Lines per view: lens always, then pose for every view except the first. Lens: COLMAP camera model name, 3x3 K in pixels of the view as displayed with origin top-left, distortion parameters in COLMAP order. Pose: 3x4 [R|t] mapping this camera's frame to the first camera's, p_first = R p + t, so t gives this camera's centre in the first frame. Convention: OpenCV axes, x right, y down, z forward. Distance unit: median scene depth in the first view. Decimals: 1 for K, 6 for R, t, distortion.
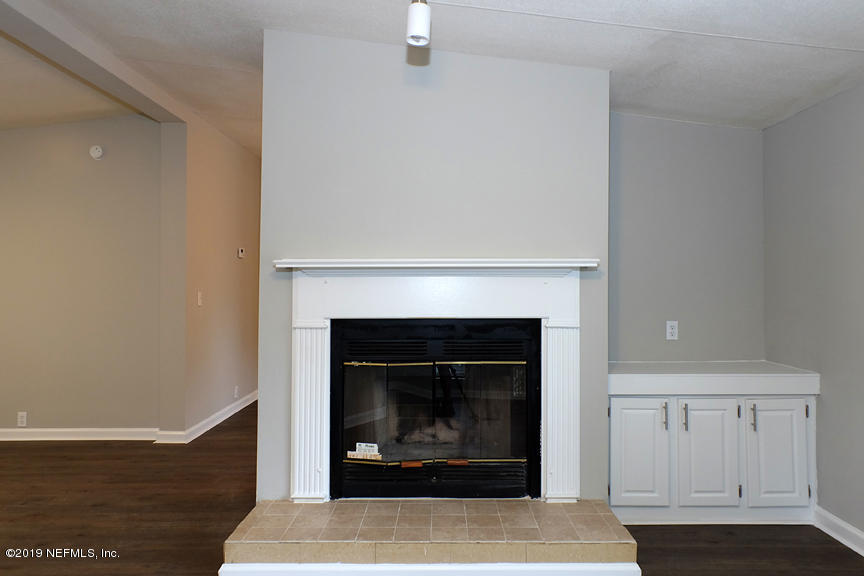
lens RADIAL K [[601.1, 0, 434.8], [0, 601.1, 282.4], [0, 0, 1]] dist [0.000437, 0.010281]
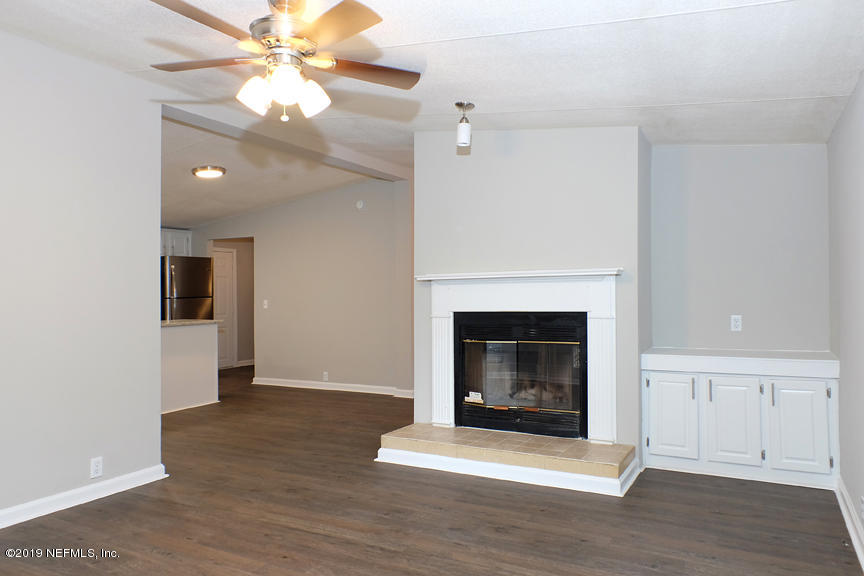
lens RADIAL K [[601.1, 0, 433.0], [0, 601.1, 283.2], [0, 0, 1]] dist [0.000437, 0.010281]
pose [[0.871665, -0.022116, -0.489602, 0.546472], [0.020190, 0.999754, -0.009215, -0.000229], [0.489686, -0.001853, 0.871897, -0.391912]]
